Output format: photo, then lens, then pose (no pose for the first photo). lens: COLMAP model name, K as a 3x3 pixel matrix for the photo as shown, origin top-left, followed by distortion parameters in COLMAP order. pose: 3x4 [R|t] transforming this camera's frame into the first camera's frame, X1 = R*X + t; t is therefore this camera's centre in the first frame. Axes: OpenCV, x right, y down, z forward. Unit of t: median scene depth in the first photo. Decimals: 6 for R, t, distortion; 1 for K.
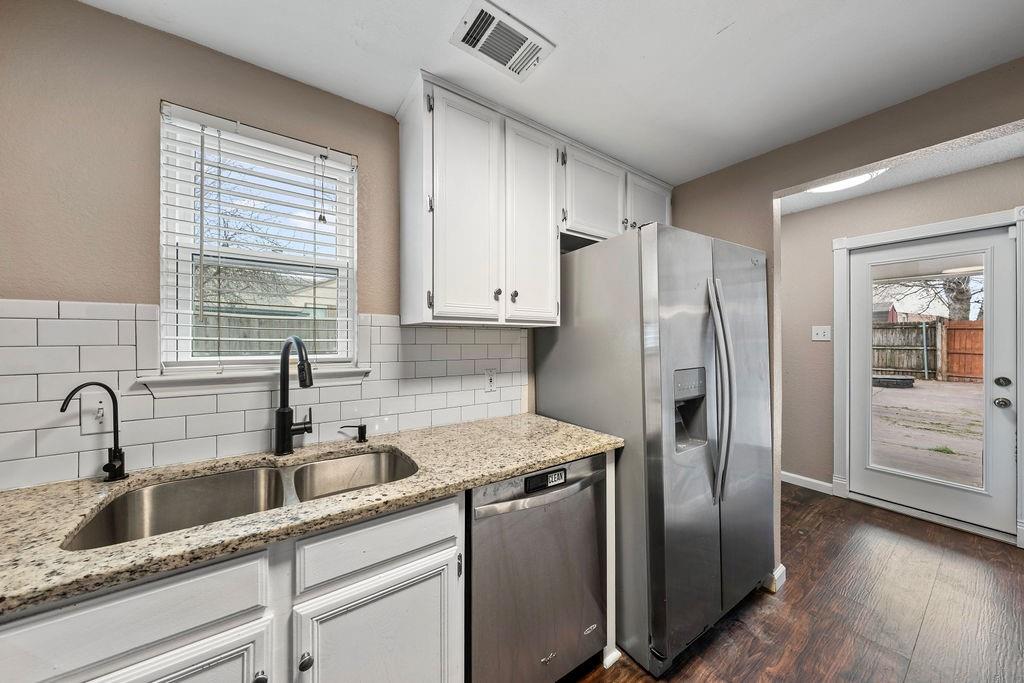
lens RADIAL K [[348.9, 0, 514.5], [0, 348.9, 337.5], [0, 0, 1]] dist [-0.002502, 0.000152]
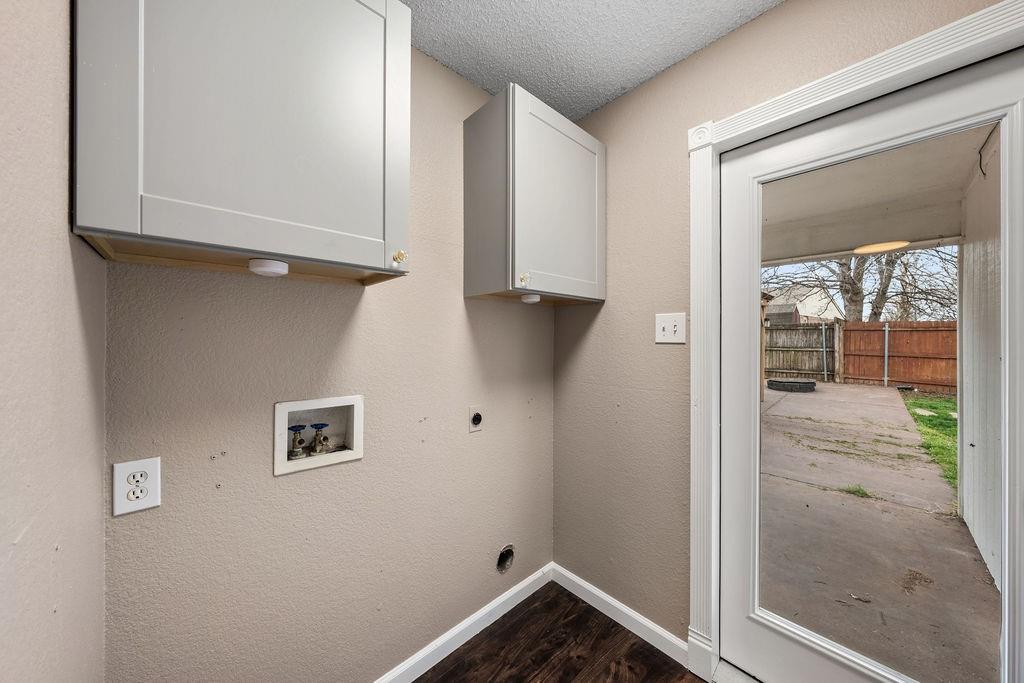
lens RADIAL K [[348.9, 0, 518.5], [0, 348.9, 340.1], [0, 0, 1]] dist [-0.002502, 0.000152]
pose [[0.988024, -0.001226, 0.154299, 0.174977], [0.000986, 0.999998, 0.001633, 0.001246], [-0.154300, -0.001461, 0.988023, 0.161930]]
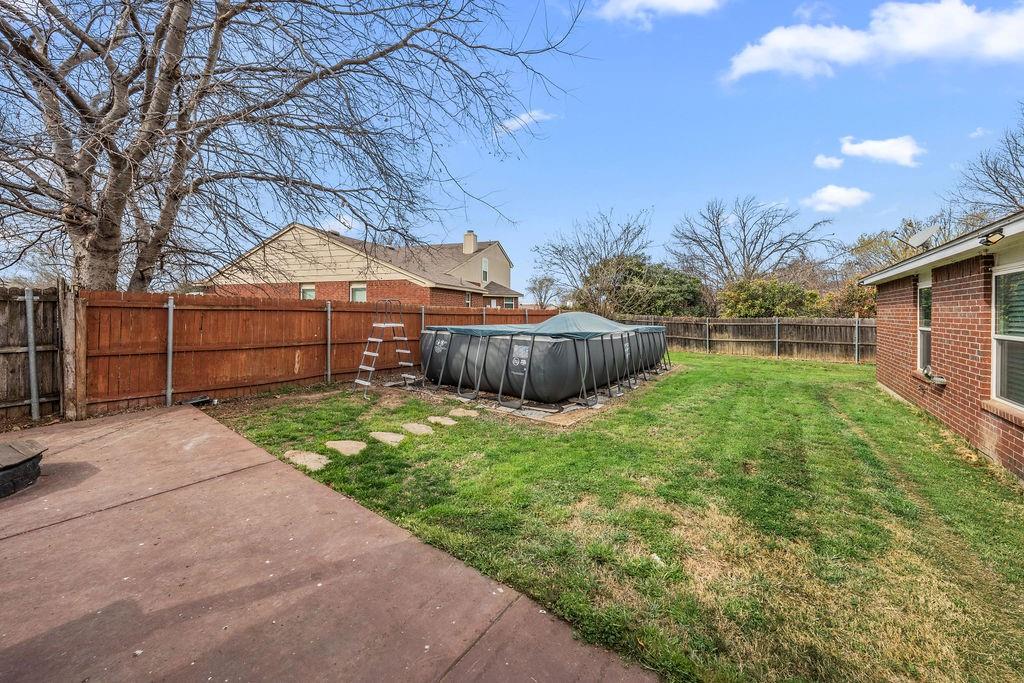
lens RADIAL K [[348.9, 0, 509.2], [0, 348.9, 308.9], [0, 0, 1]] dist [-0.002502, 0.000152]
pose [[-0.310263, 0.004326, 0.950641, 0.594563], [-0.006076, 0.999960, -0.006534, -0.021073], [-0.950631, -0.007803, -0.310225, 0.581743]]
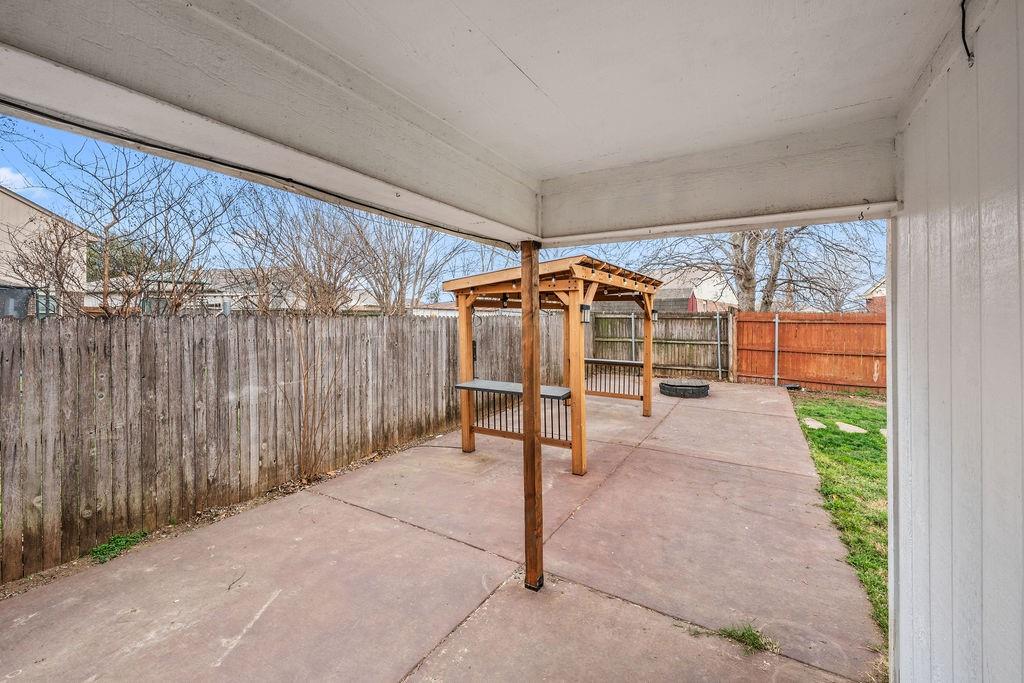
lens RADIAL K [[414.9, 0, 521.3], [0, 414.9, 316.1], [0, 0, 1]] dist [-0.010846, 0.000230]
pose [[0.913364, 0.005747, 0.407104, 0.330332], [-0.002614, 0.999963, -0.008251, -0.026554], [-0.407137, 0.006472, 0.913344, 0.275000]]
